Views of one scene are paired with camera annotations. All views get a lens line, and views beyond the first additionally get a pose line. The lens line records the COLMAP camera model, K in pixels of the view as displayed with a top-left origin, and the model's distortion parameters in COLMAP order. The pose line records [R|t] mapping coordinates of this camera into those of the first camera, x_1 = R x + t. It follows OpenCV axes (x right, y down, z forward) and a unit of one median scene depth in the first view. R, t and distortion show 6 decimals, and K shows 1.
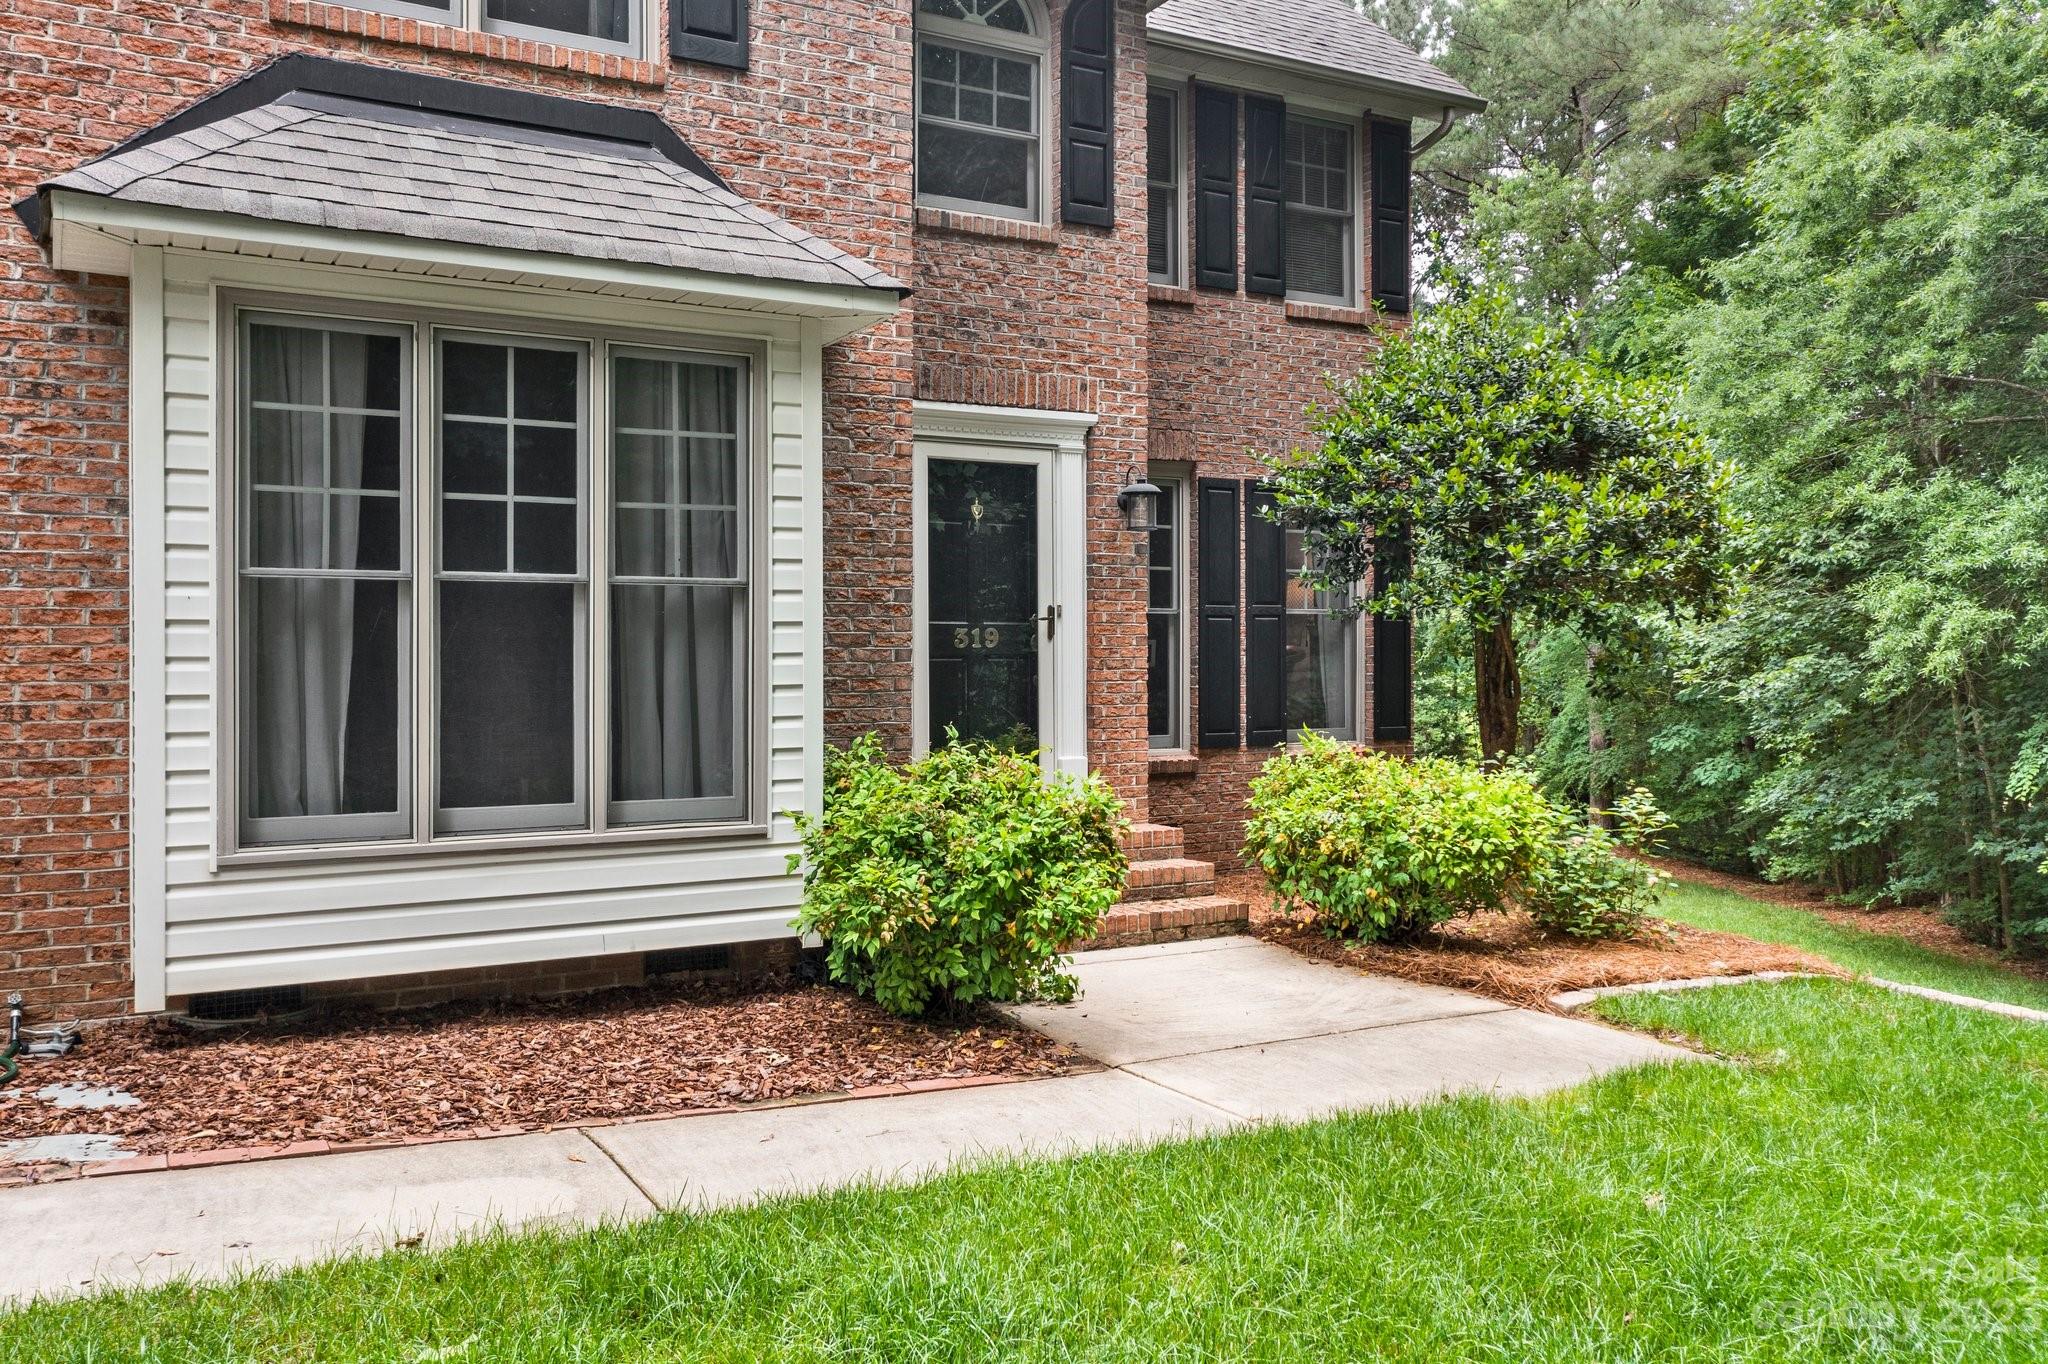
lens RADIAL K [[1634.2, 0, 1029.1], [0, 1634.2, 667.4], [0, 0, 1]] dist [-0.010093, -0.000410]
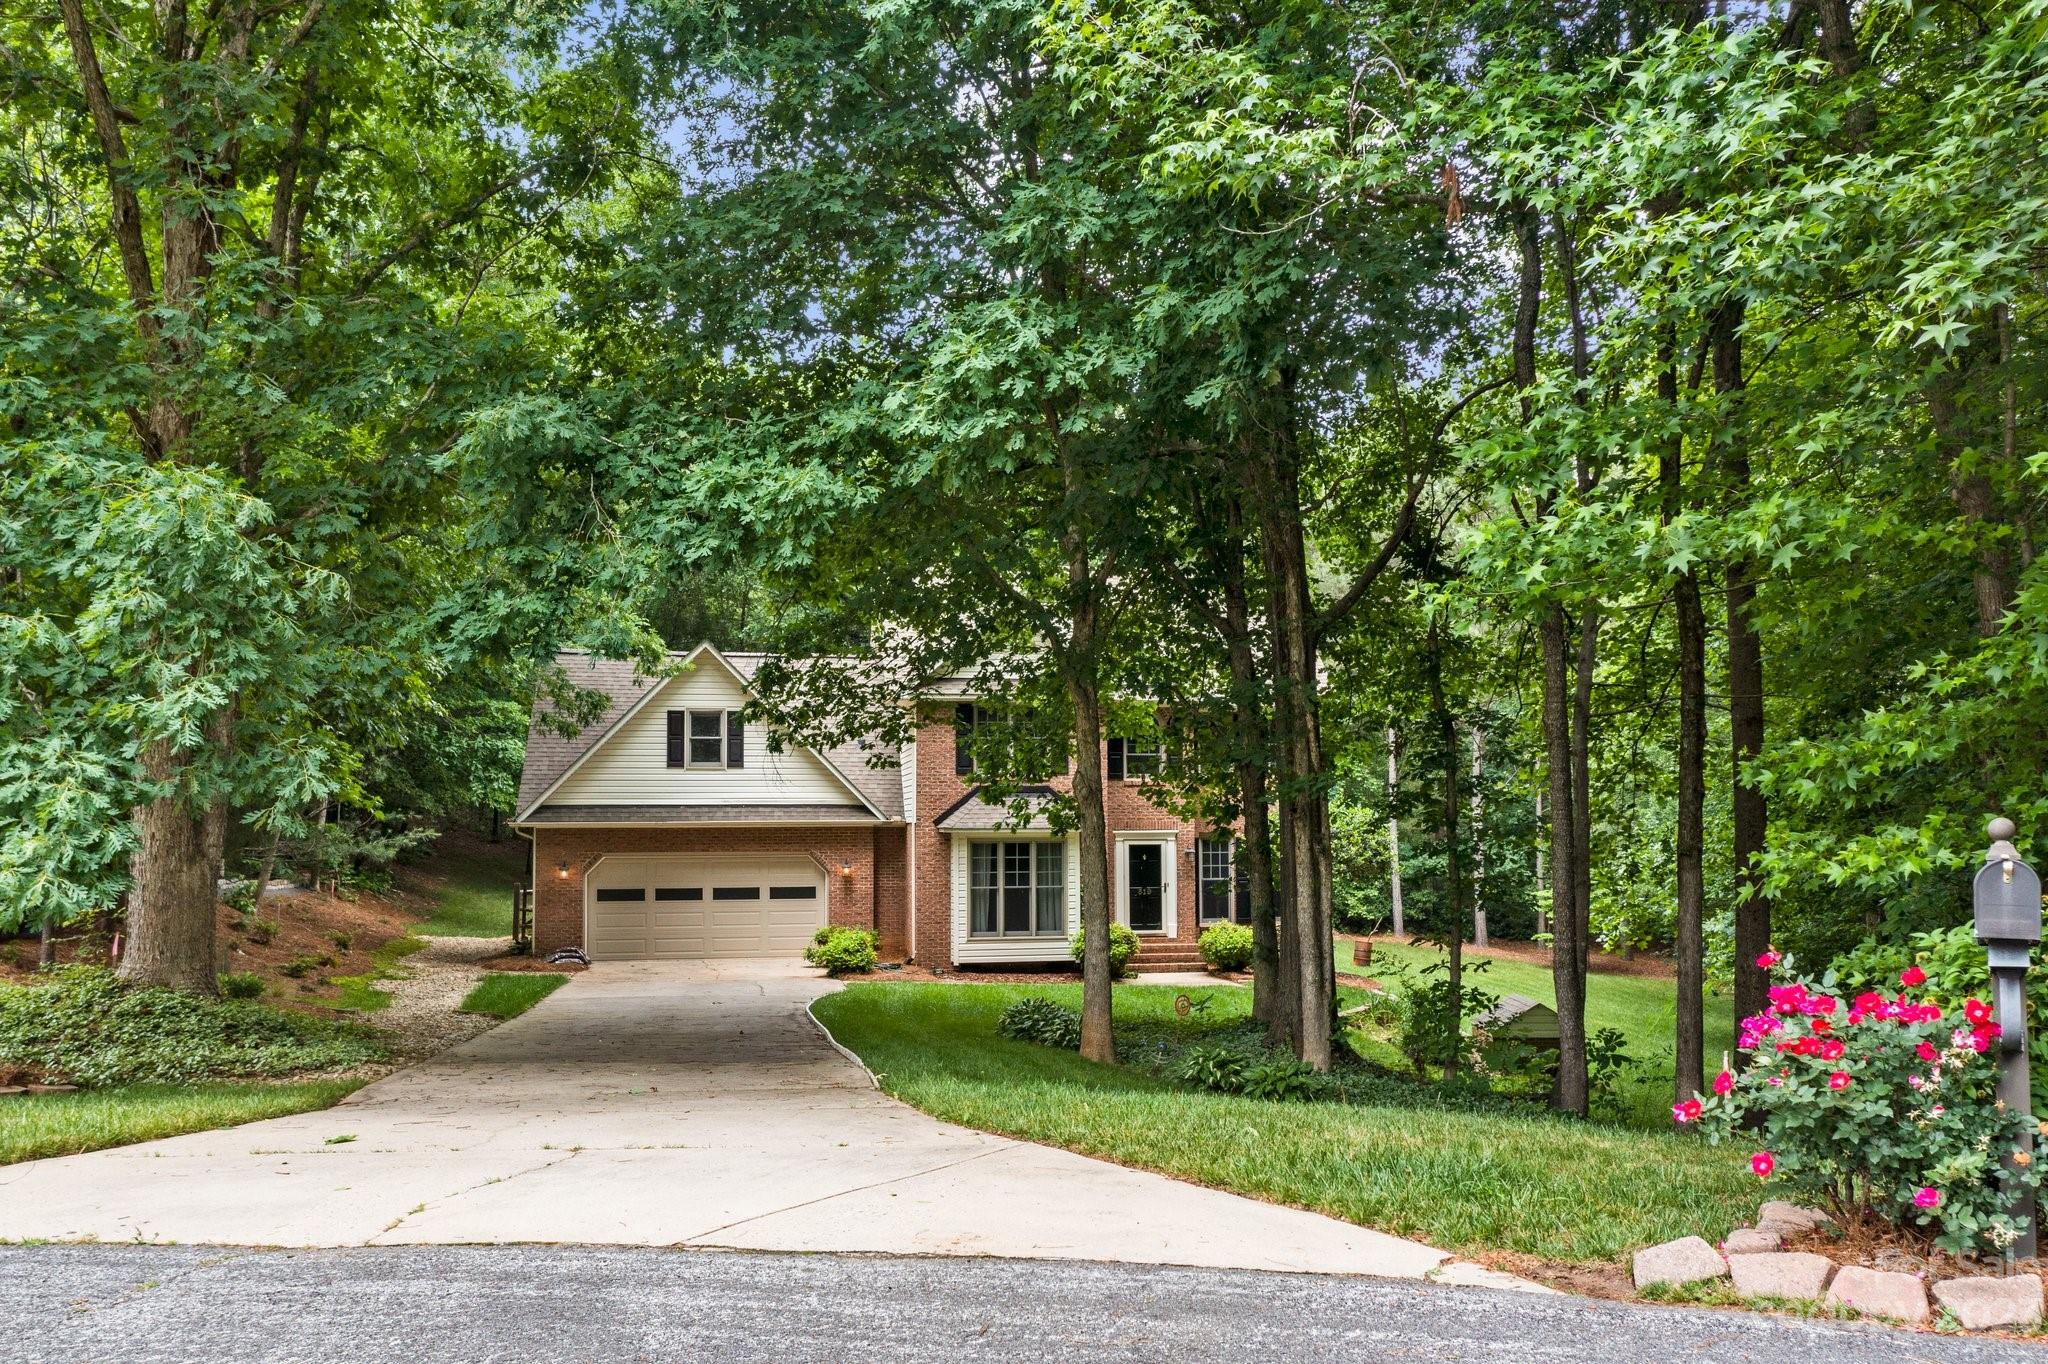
lens RADIAL K [[1681.2, 0, 1071.5], [0, 1681.2, 766.4], [0, 0, 1]] dist [-0.003442, -0.001091]
pose [[0.942812, -0.013081, -0.333067, 1.076426], [-0.000035, 0.999226, -0.039342, -0.150895], [0.333324, 0.037104, 0.942082, -2.637095]]
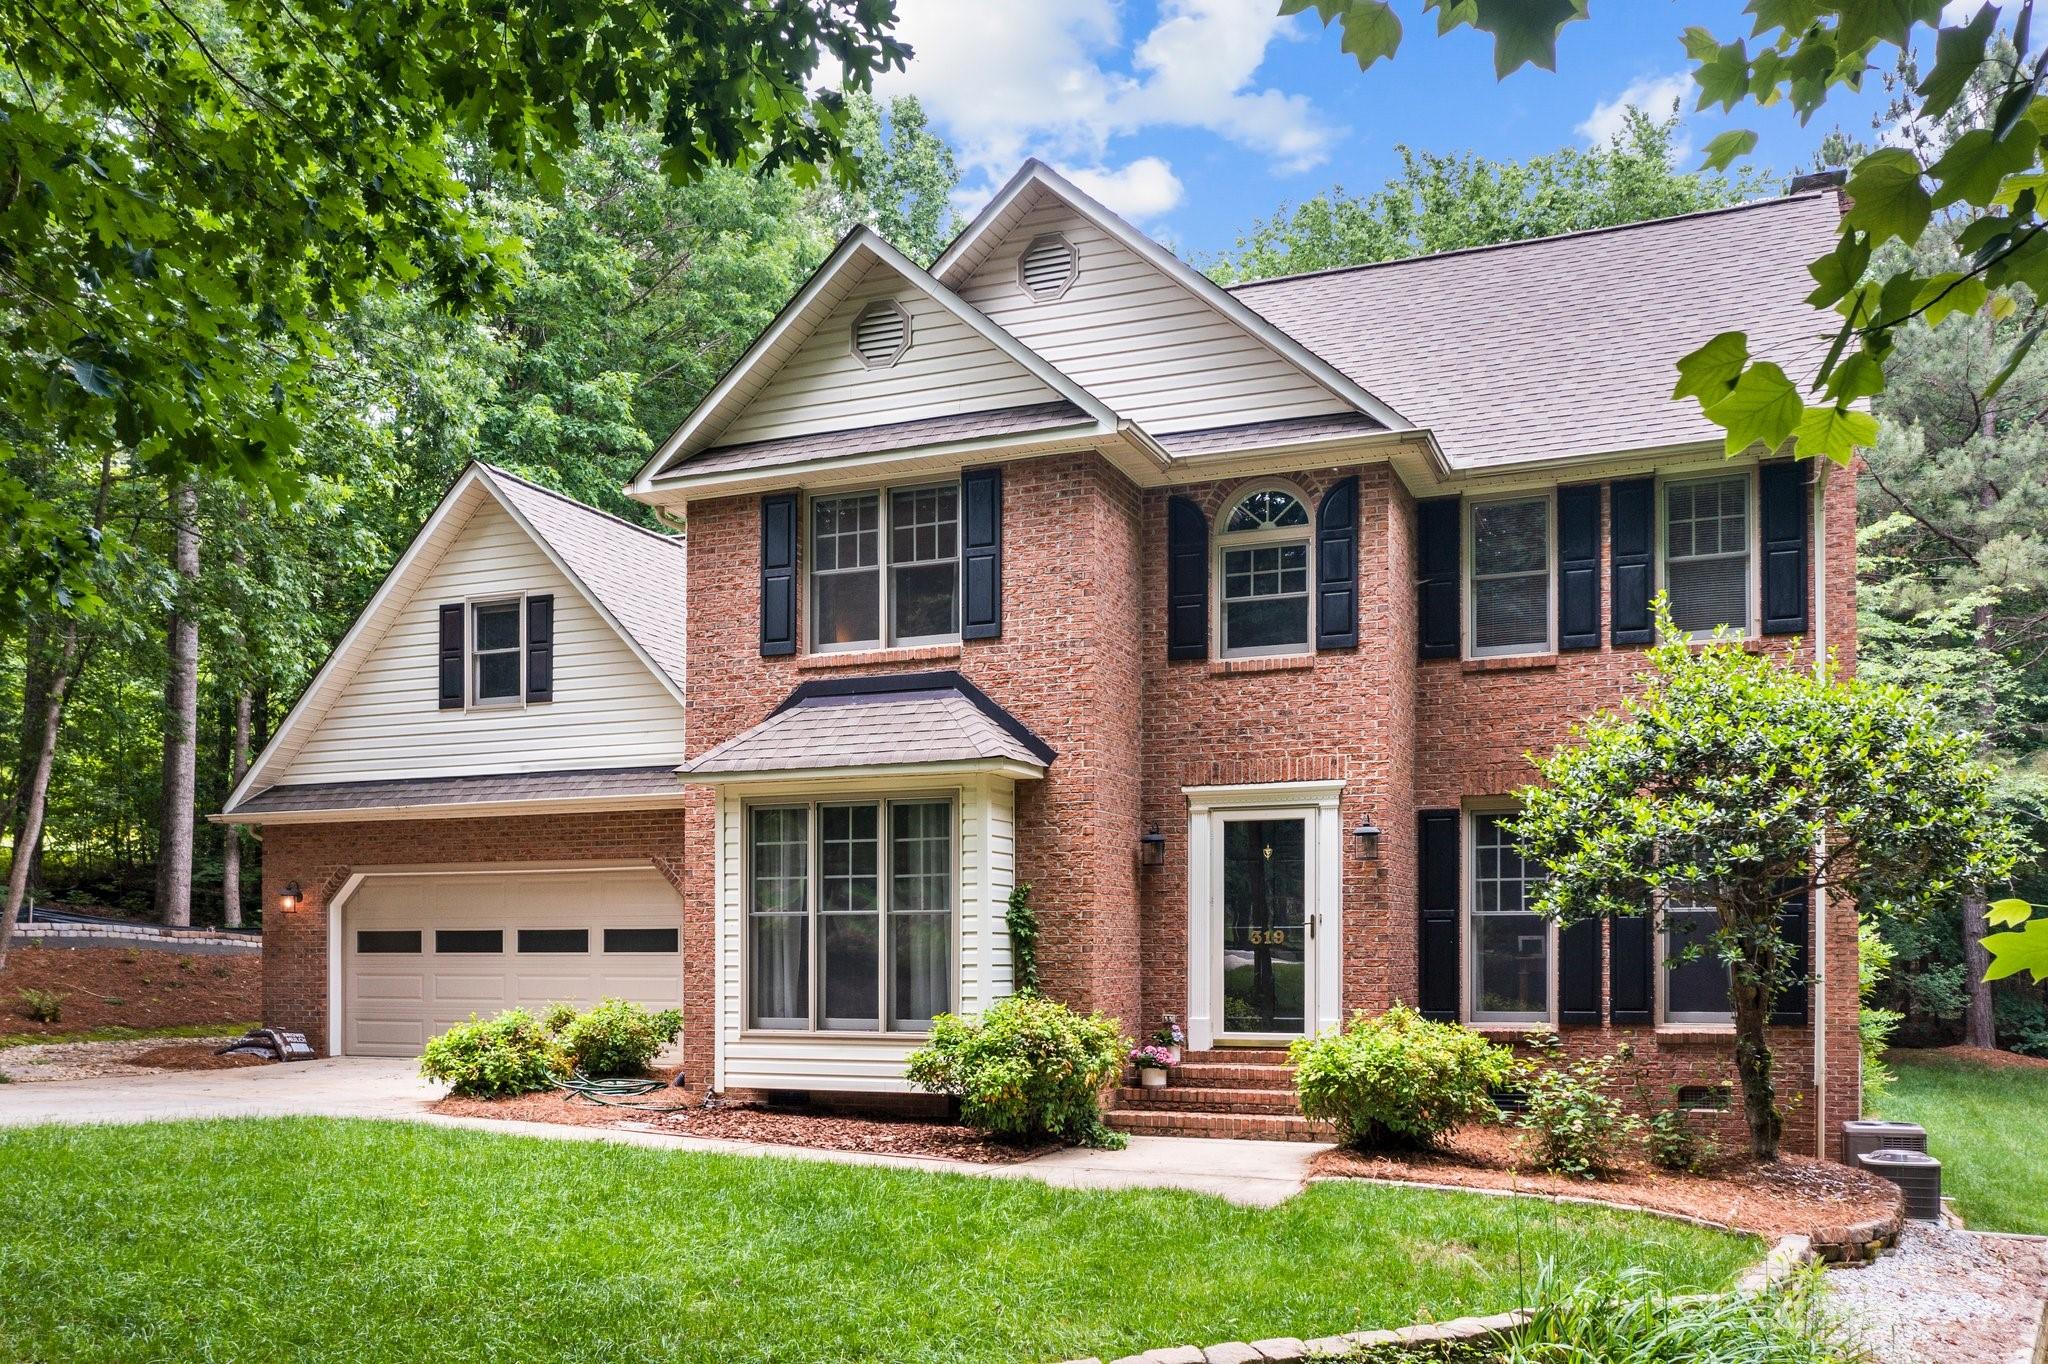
lens RADIAL K [[1689.6, 0, 1024.2], [0, 1689.6, 962.6], [0, 0, 1]] dist [-0.003306, -0.002127]
pose [[0.611273, 0.006342, -0.791394, 1.050643], [-0.005065, 0.999979, 0.004101, 0.000205], [0.791403, 0.001502, 0.611292, -0.125072]]
